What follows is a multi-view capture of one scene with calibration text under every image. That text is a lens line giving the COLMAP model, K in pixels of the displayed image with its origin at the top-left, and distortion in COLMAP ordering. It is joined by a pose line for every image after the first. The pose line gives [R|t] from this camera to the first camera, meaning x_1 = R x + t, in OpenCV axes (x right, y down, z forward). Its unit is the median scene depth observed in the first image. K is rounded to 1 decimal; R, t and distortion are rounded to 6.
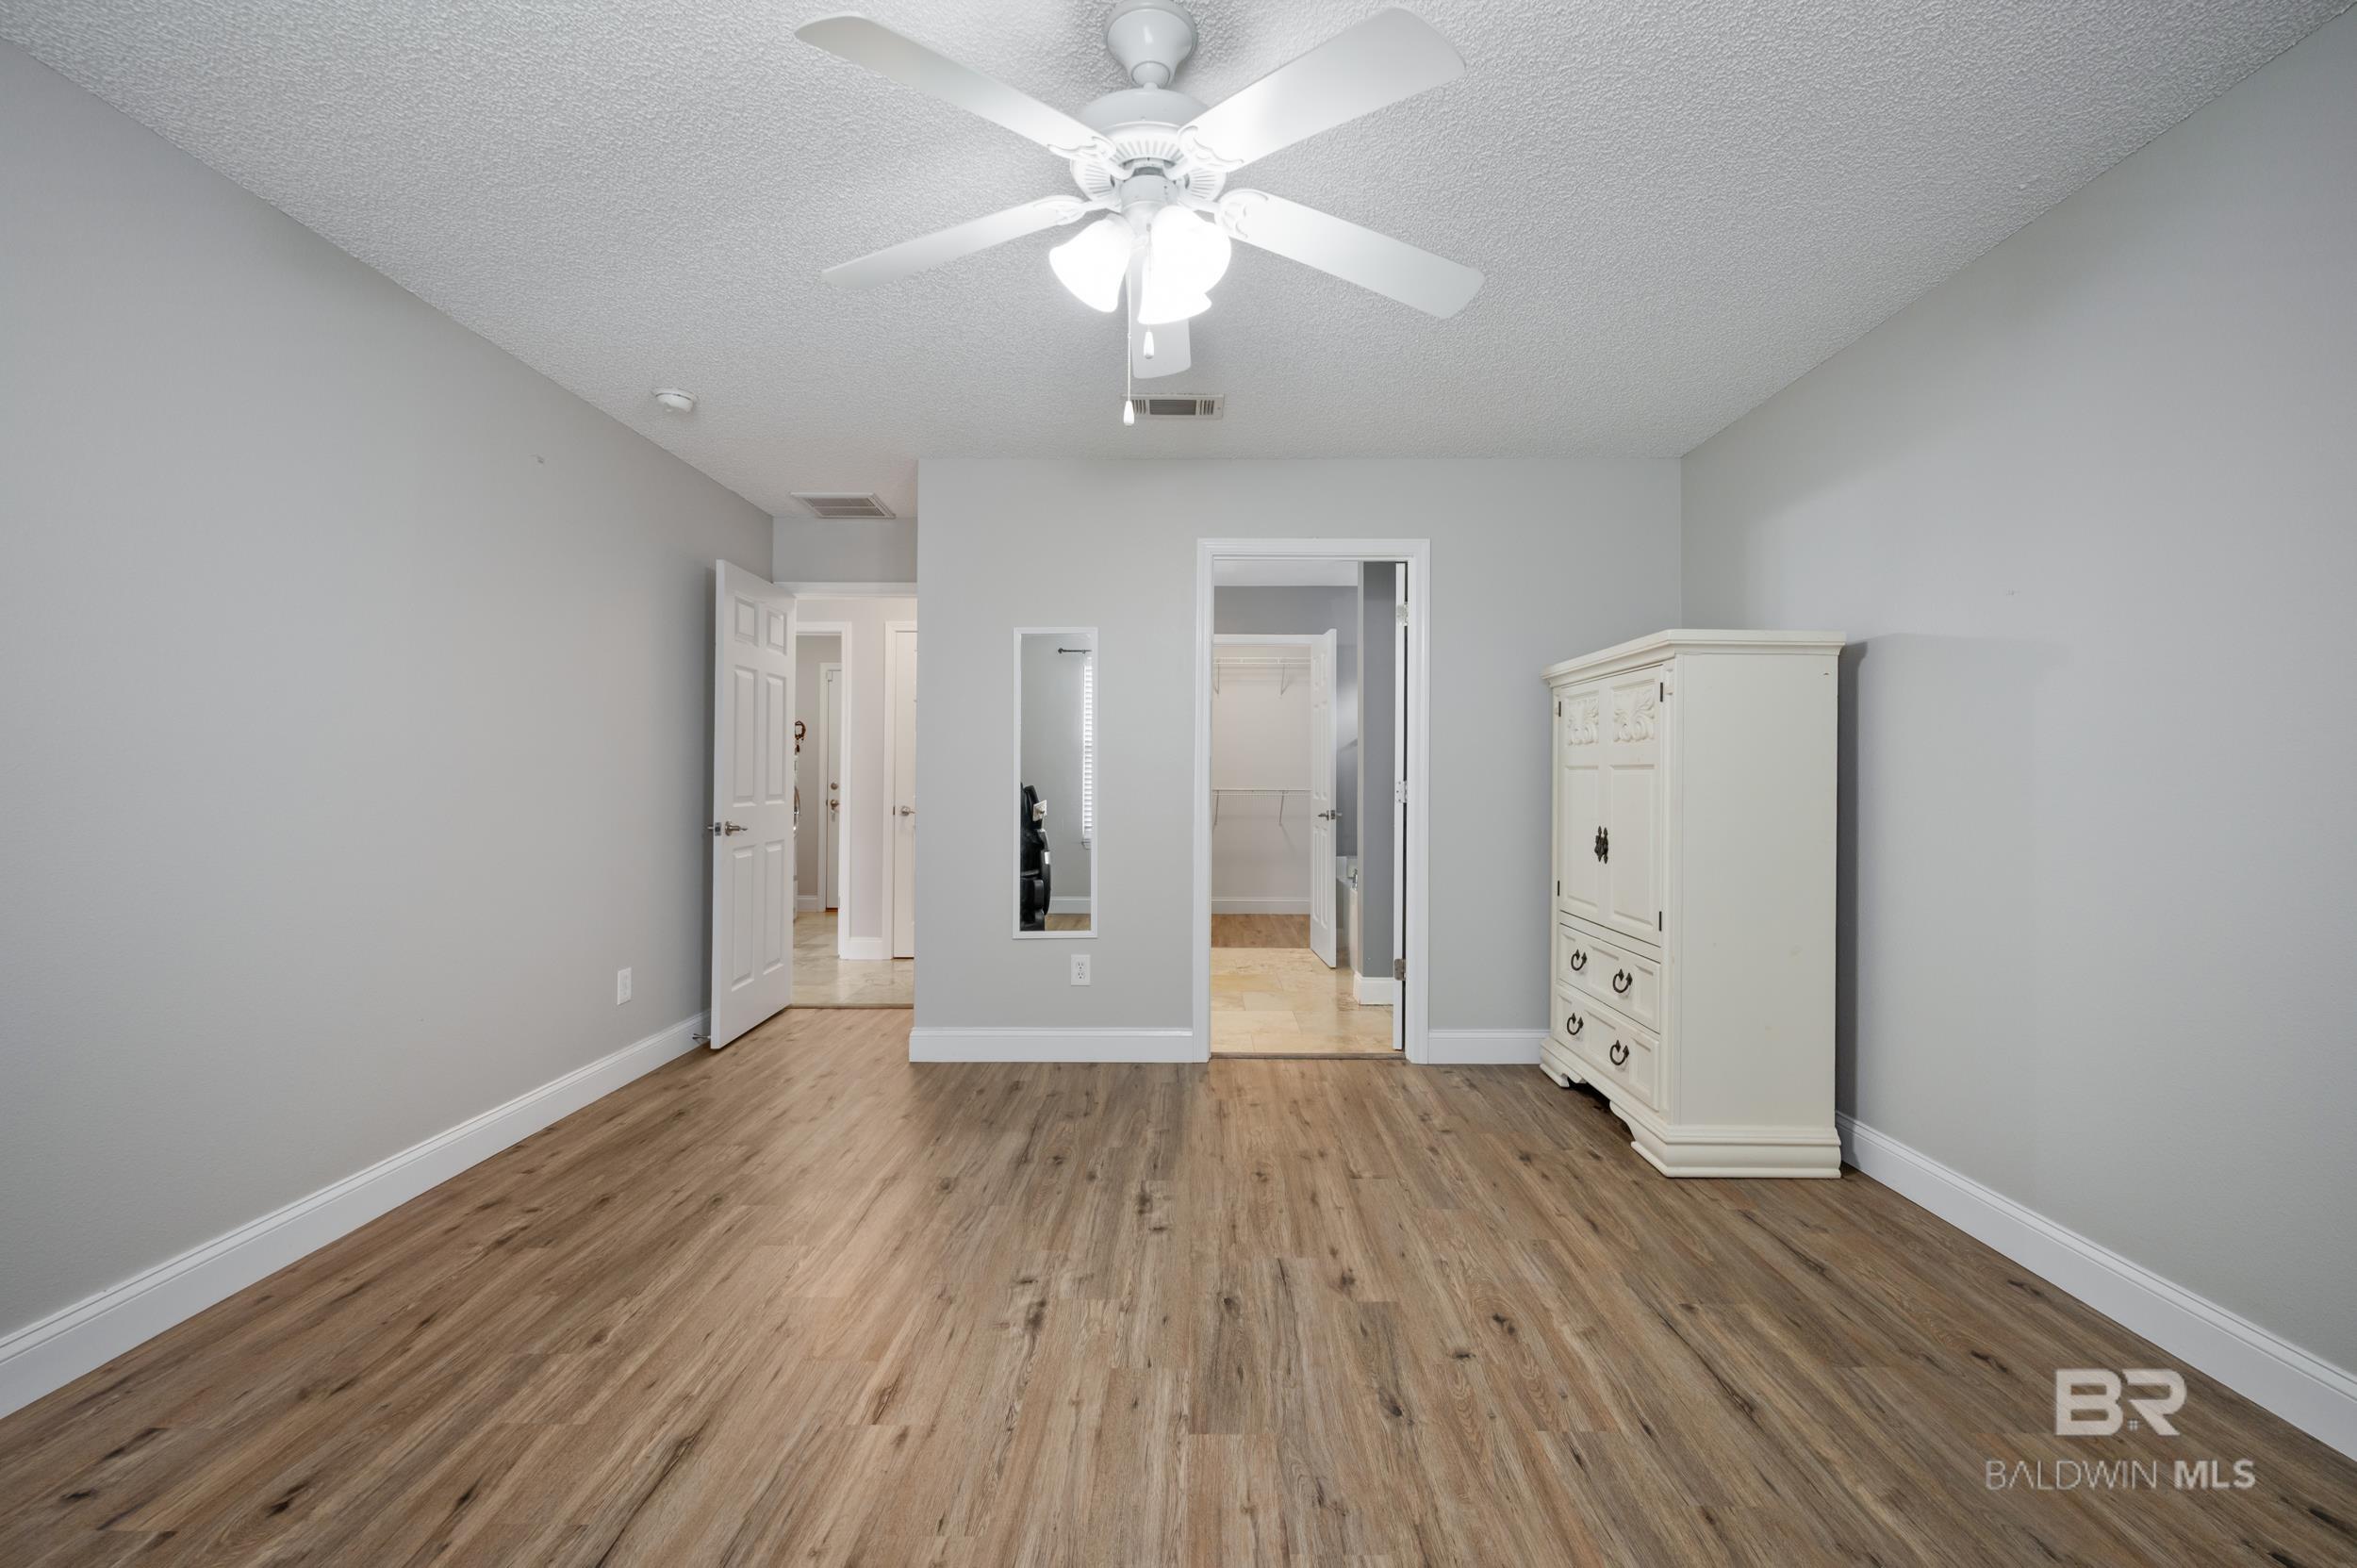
lens RADIAL K [[988.0, 0, 1186.7], [0, 988.0, 782.4], [0, 0, 1]] dist [-0.001564, -0.000689]
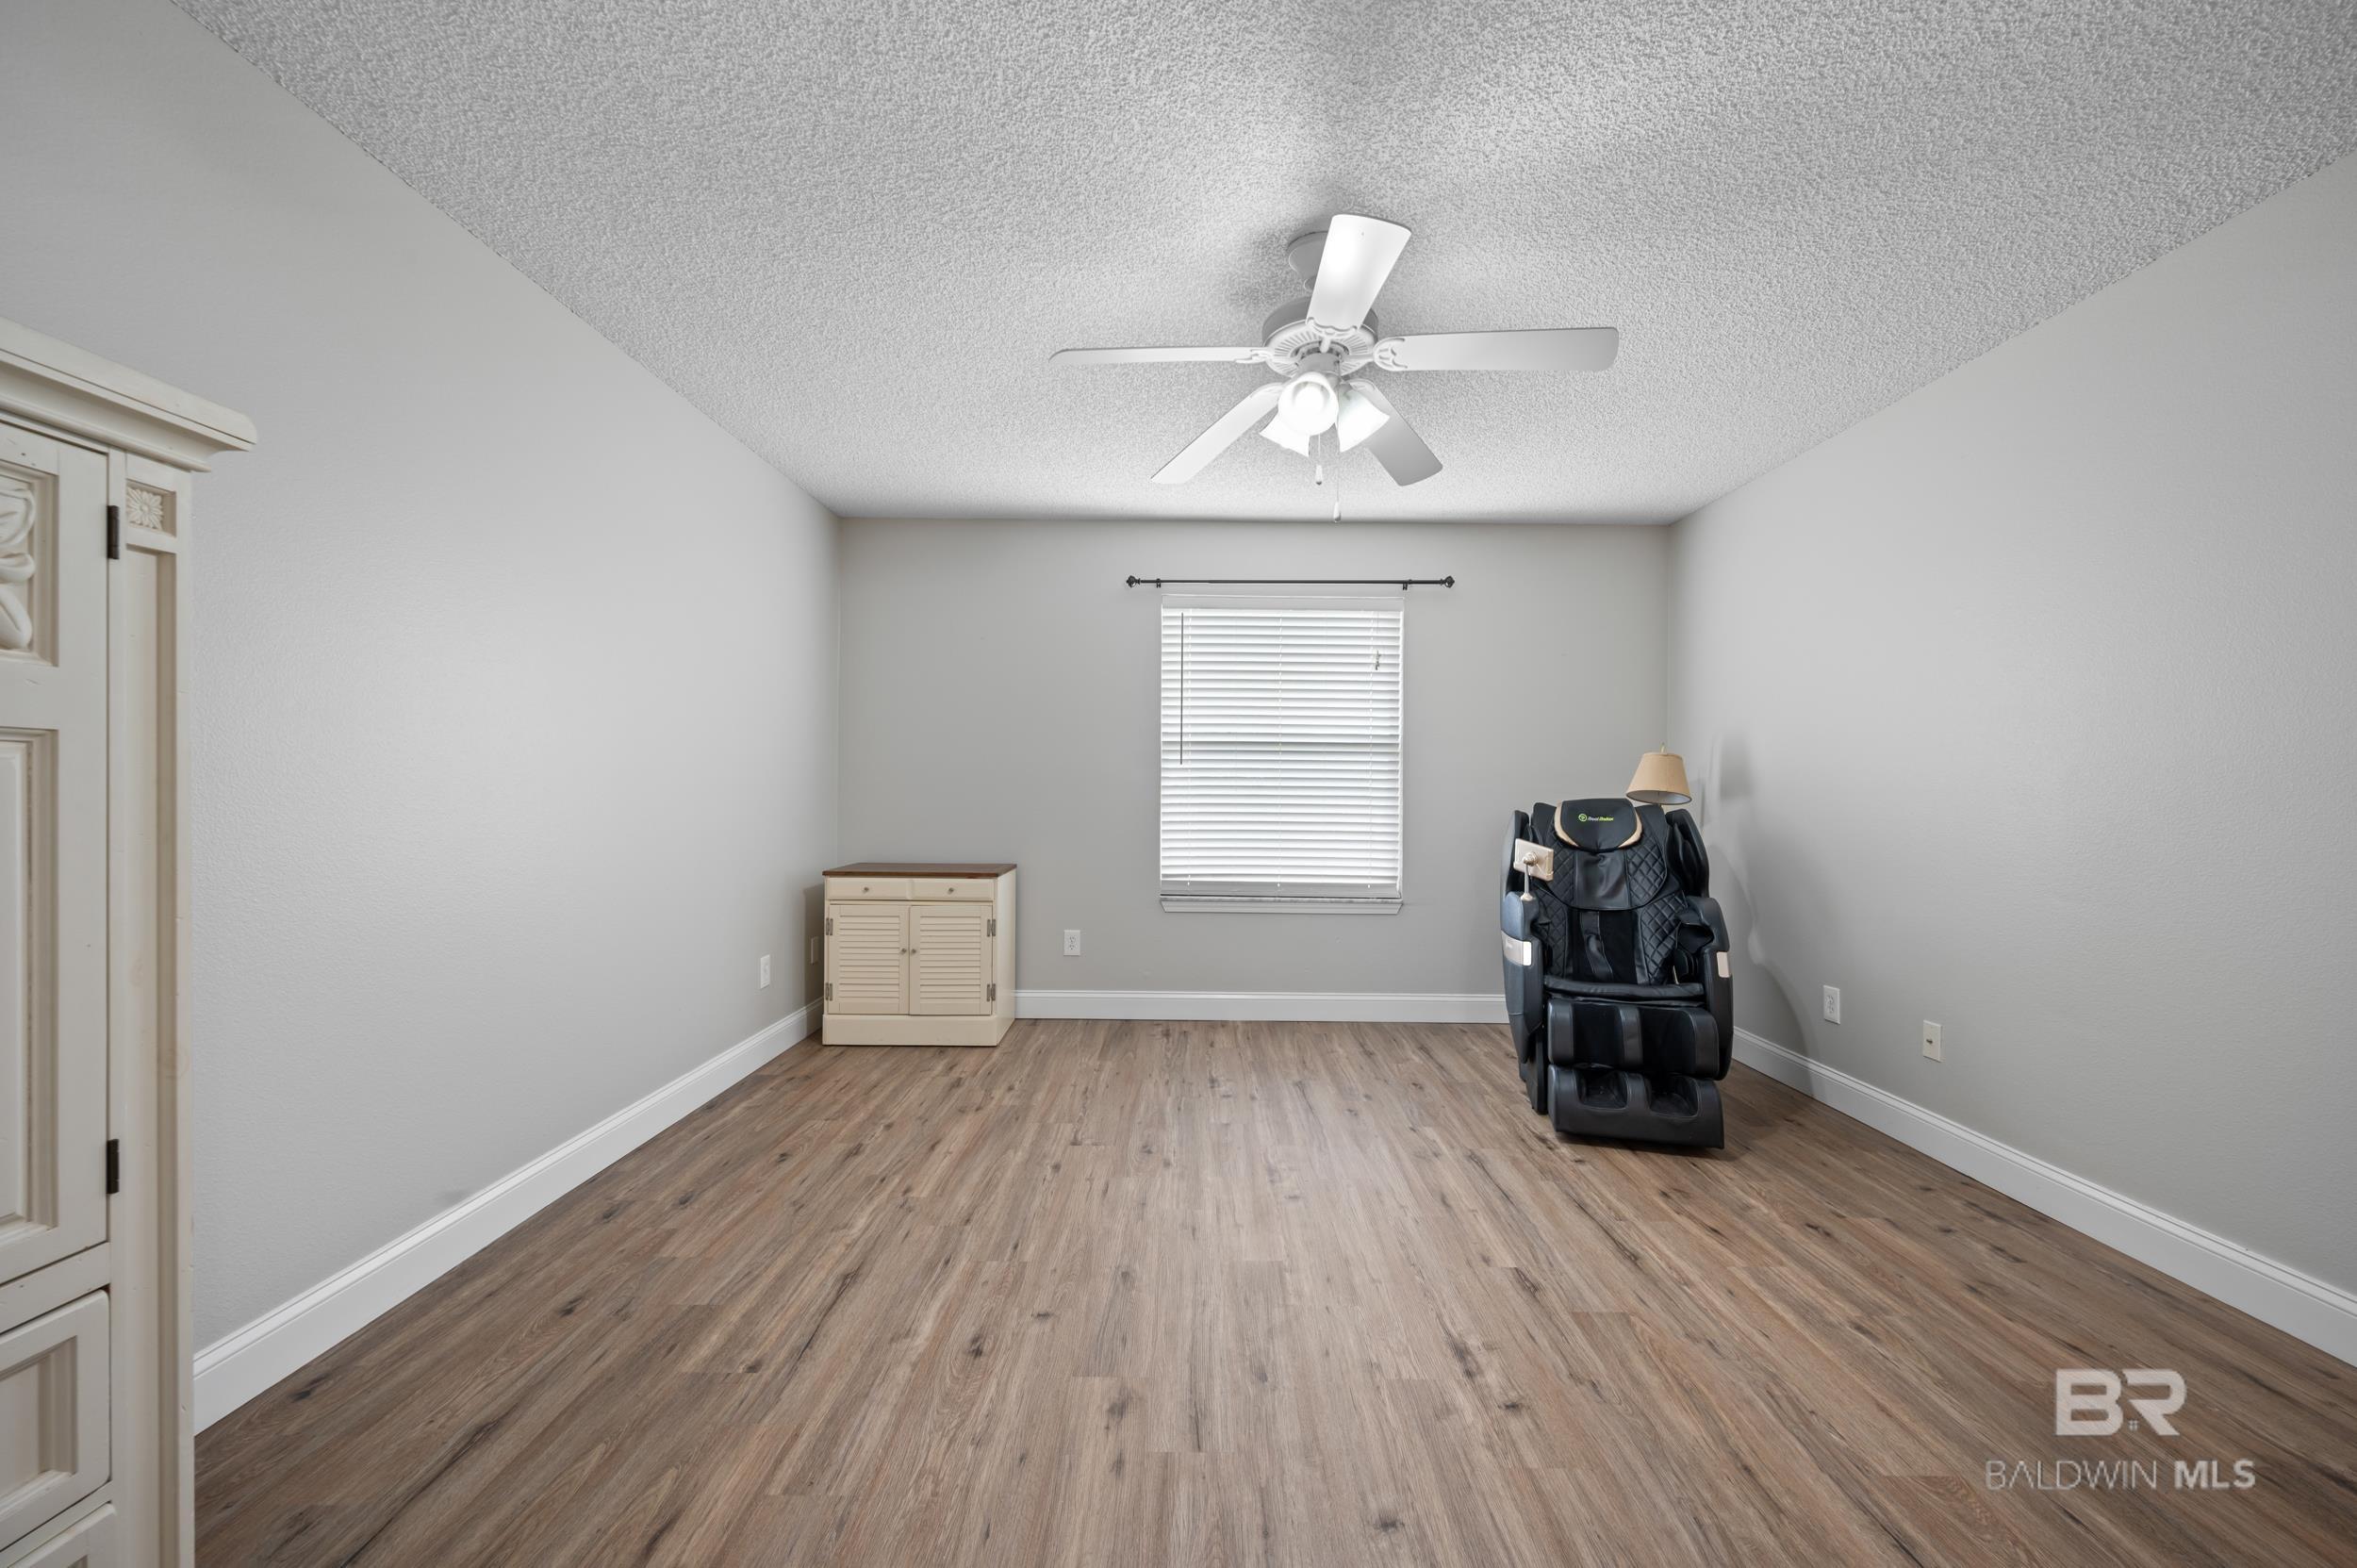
lens RADIAL K [[922.5, 0, 1187.5], [0, 922.5, 788.1], [0, 0, 1]] dist [-0.003279, -0.000510]
pose [[-0.999889, -0.010383, -0.010641, 0.128486], [-0.010388, 0.999946, 0.000388, -0.003069], [0.010636, 0.000499, -0.999943, 1.889491]]
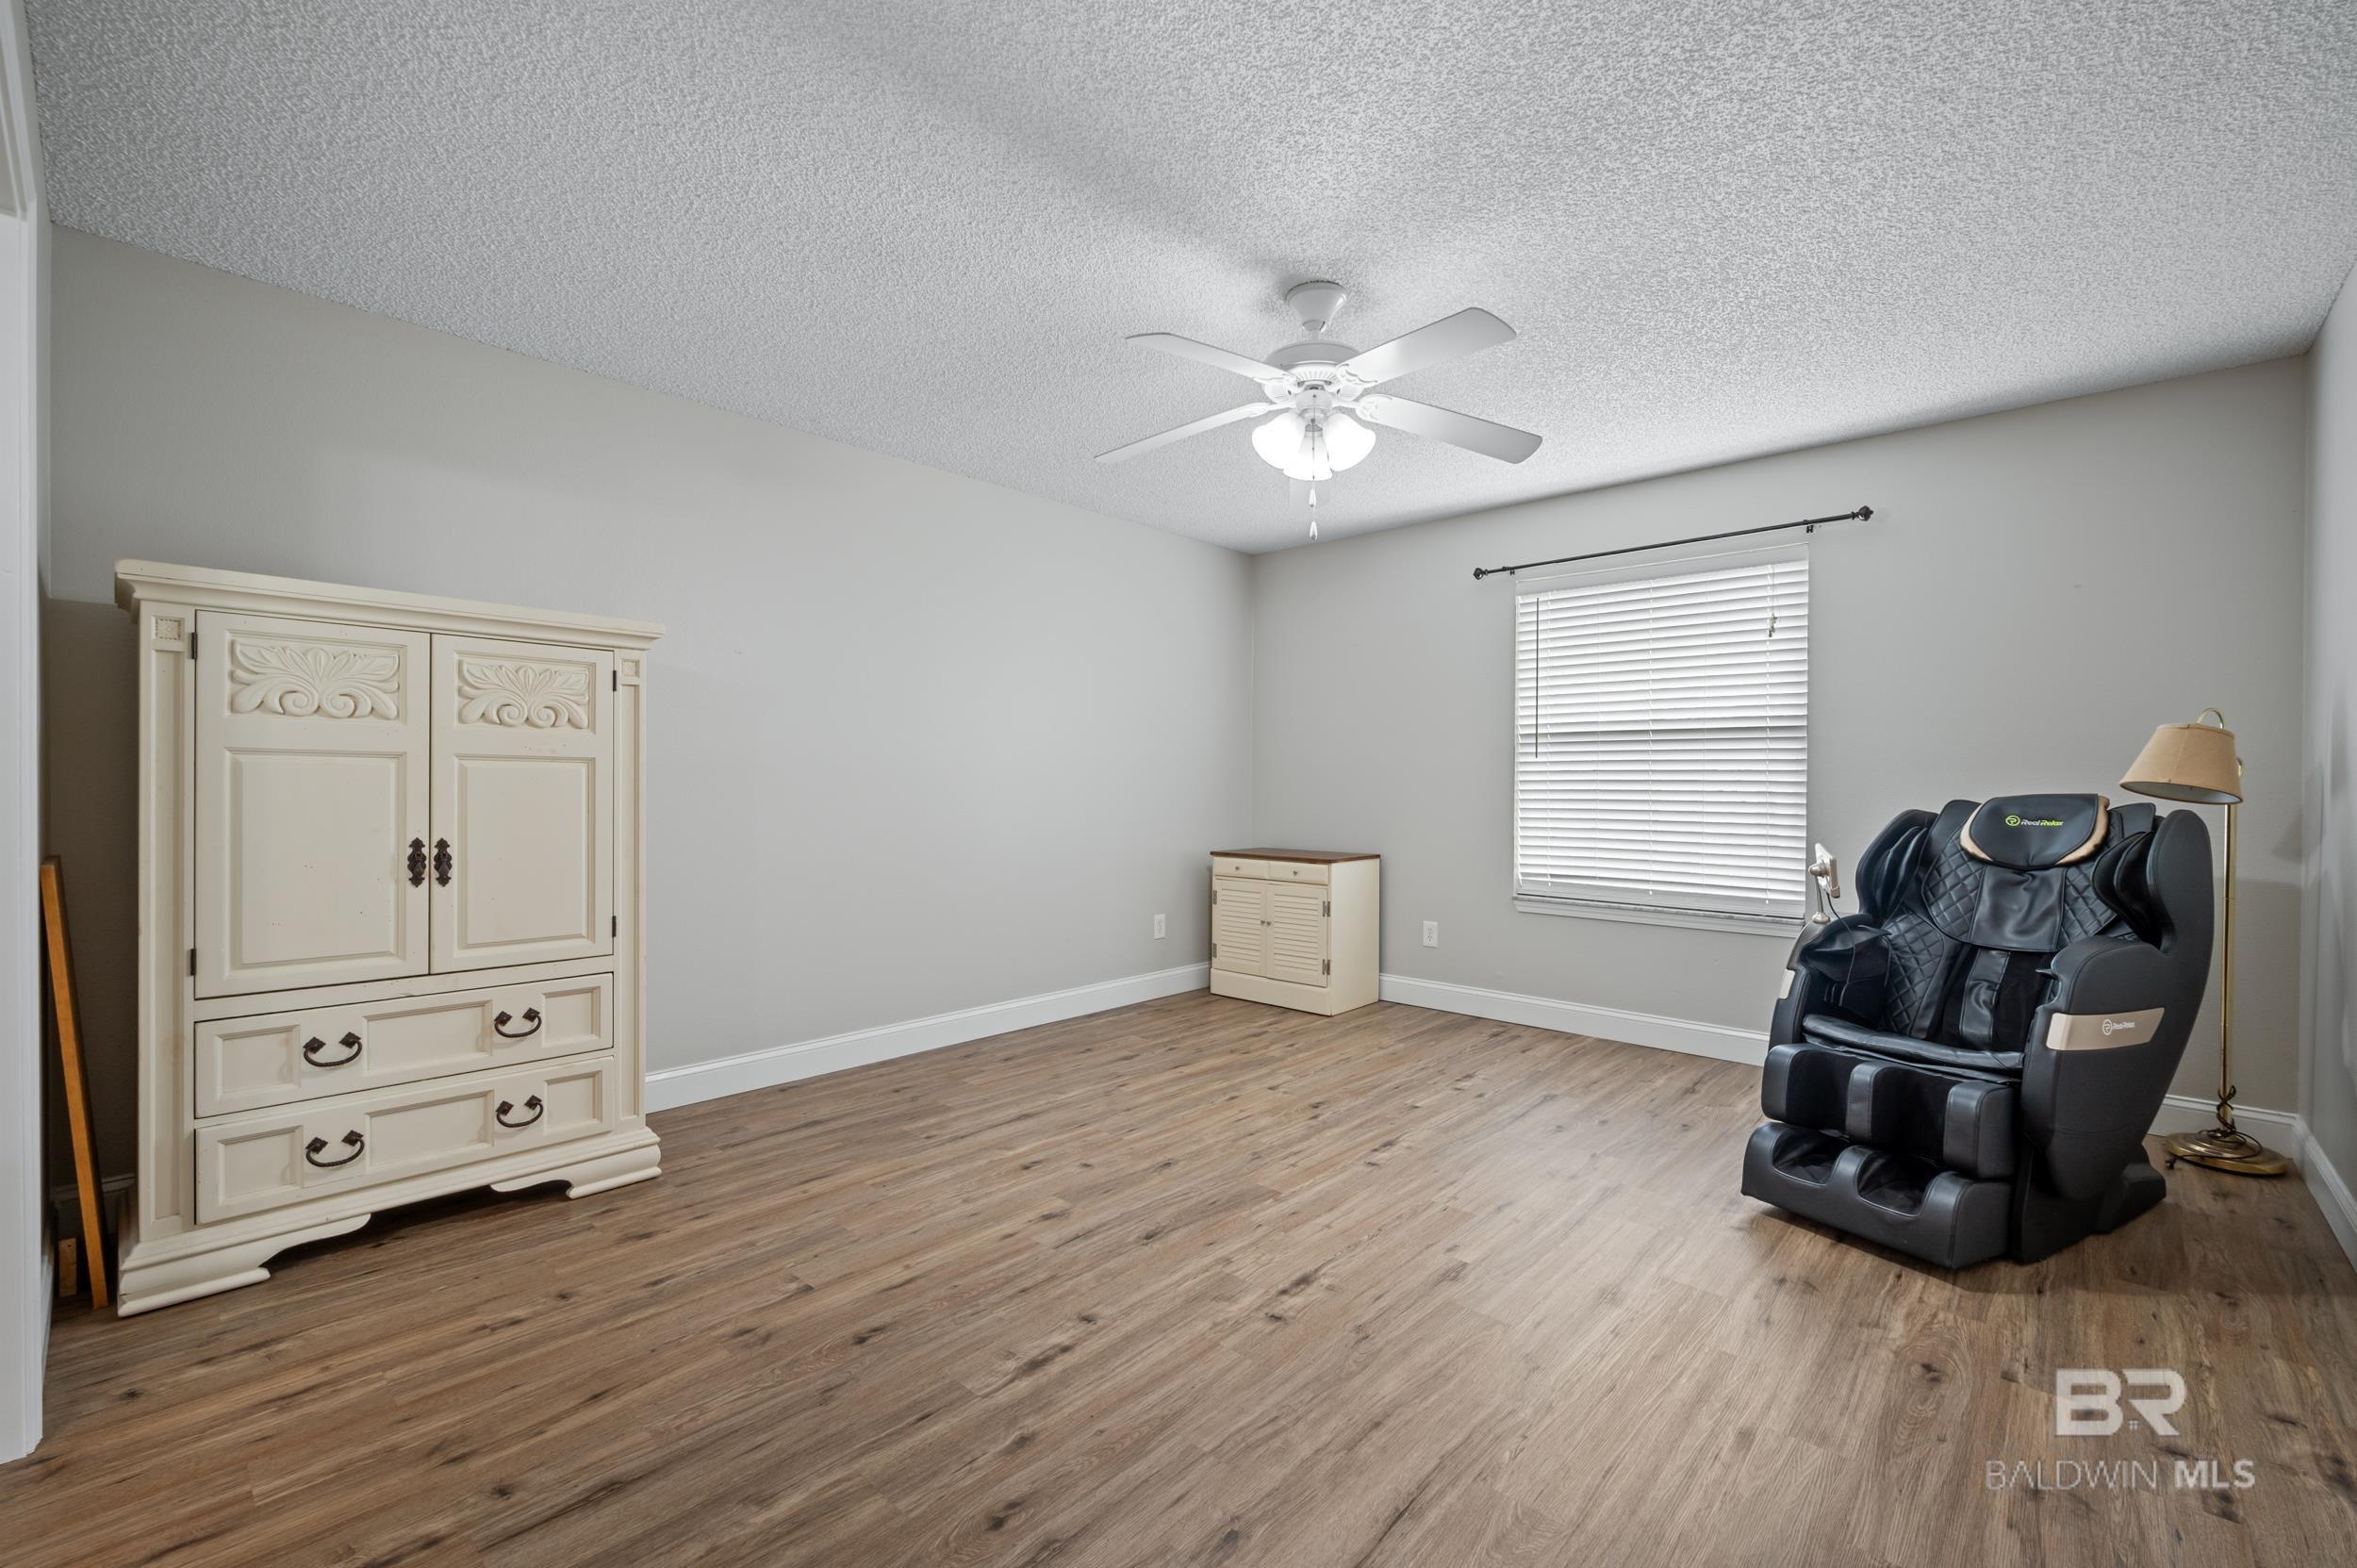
lens RADIAL K [[988.0, 0, 1188.6], [0, 988.0, 784.4], [0, 0, 1]] dist [-0.001564, -0.000689]
pose [[-0.745944, -0.006506, 0.665977, -0.771860], [-0.006417, 0.999976, 0.002581, 0.001095], [-0.665978, -0.002348, -0.745967, 1.882484]]
